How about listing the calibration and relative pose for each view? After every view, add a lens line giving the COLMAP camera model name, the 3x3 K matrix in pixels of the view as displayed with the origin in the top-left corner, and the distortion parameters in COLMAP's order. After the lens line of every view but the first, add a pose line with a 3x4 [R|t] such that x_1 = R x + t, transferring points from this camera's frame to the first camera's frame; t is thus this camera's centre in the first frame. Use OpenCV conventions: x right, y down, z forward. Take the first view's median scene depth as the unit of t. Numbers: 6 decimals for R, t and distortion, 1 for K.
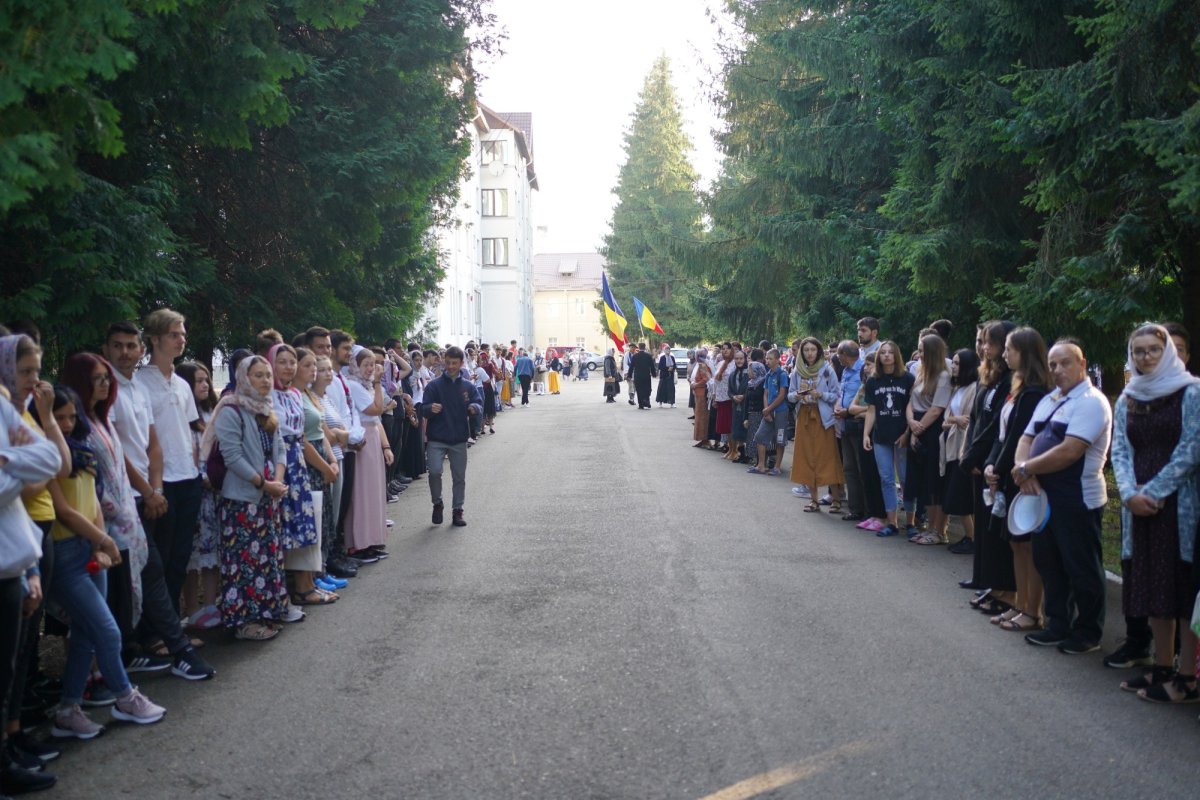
lens RADIAL K [[1207.3, 0, 595.4], [0, 1207.3, 394.0], [0, 0, 1]] dist [-0.042460, 0.170626]
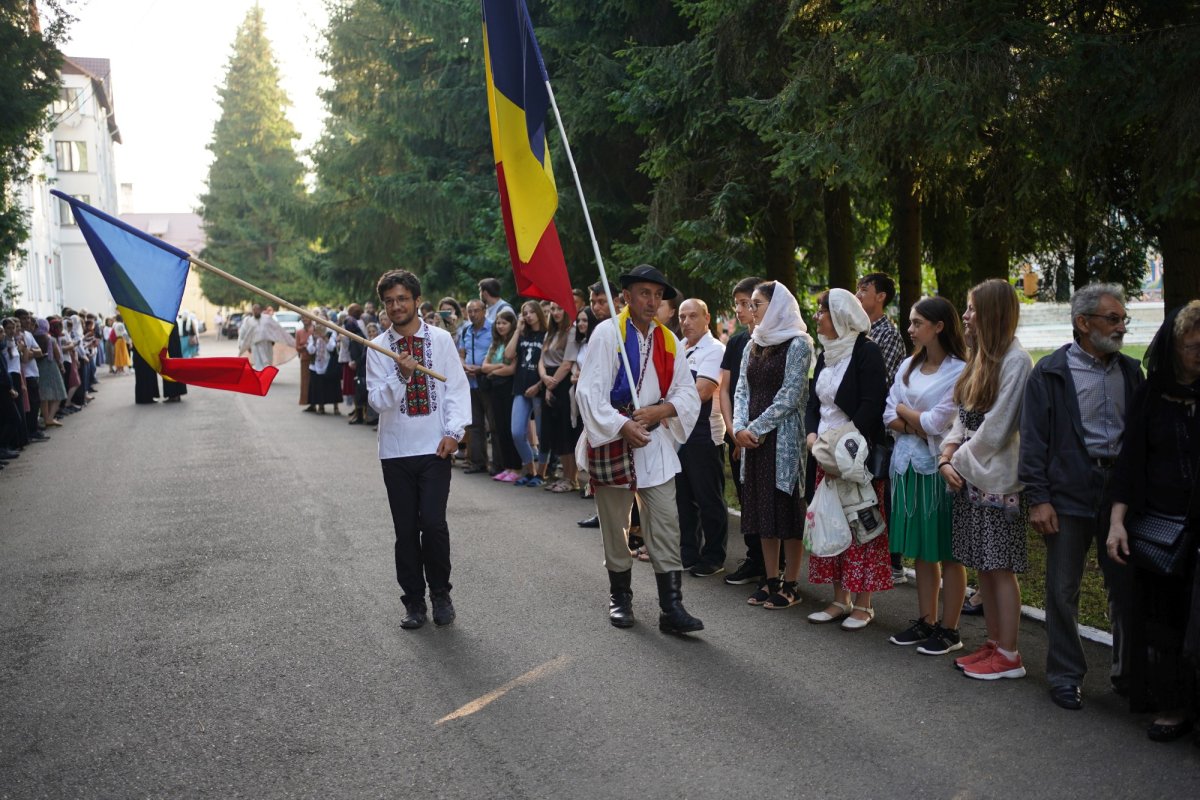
lens RADIAL K [[1207.1, 0, 600.0], [0, 1207.1, 400.0], [0, 0, 1]] dist [-0.048432, 0.184292]
pose [[0.946724, -0.040327, 0.319512, -0.025241], [0.028659, 0.998742, 0.041139, 0.001459], [-0.320769, -0.029790, 0.946689, -0.013983]]
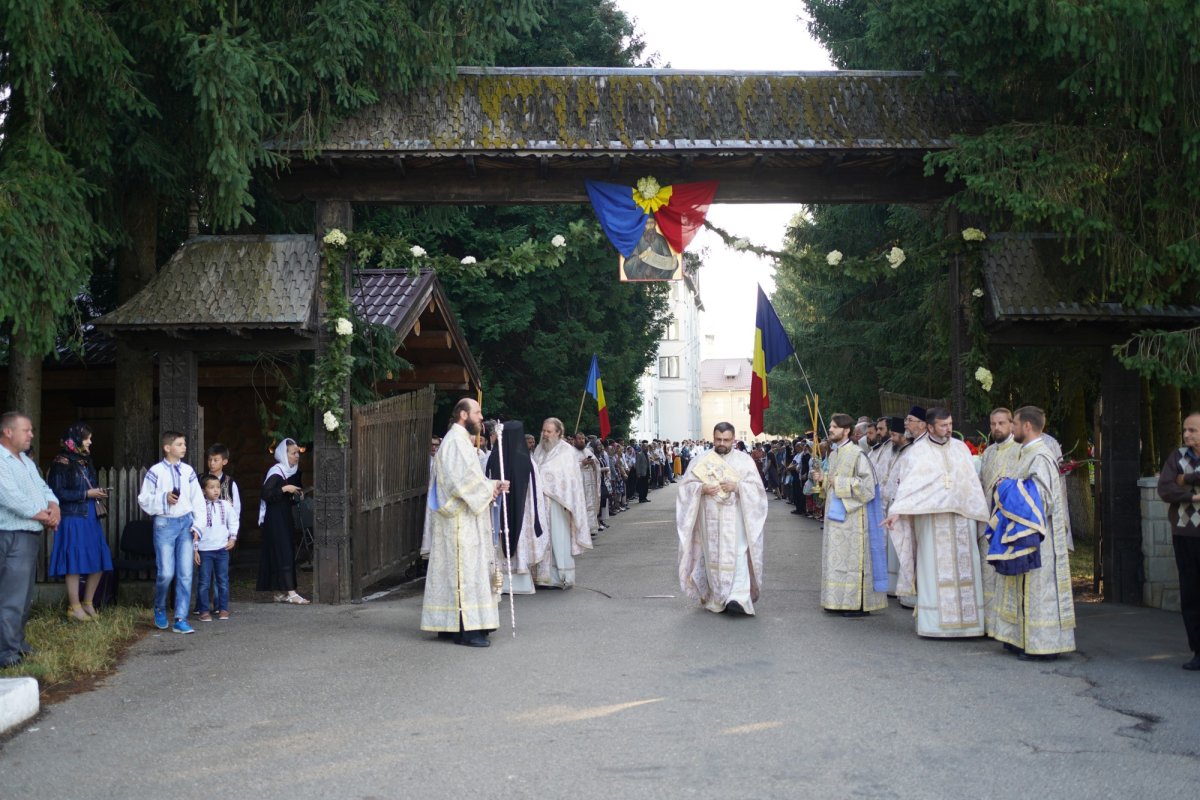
lens RADIAL K [[1207.1, 0, 600.0], [0, 1207.1, 400.0], [0, 0, 1]] dist [-0.048432, 0.184292]
pose [[0.990149, -0.006773, -0.139857, 0.179051], [-0.003141, 0.997504, -0.070544, 0.069360], [0.139985, 0.070288, 0.987656, -2.129782]]
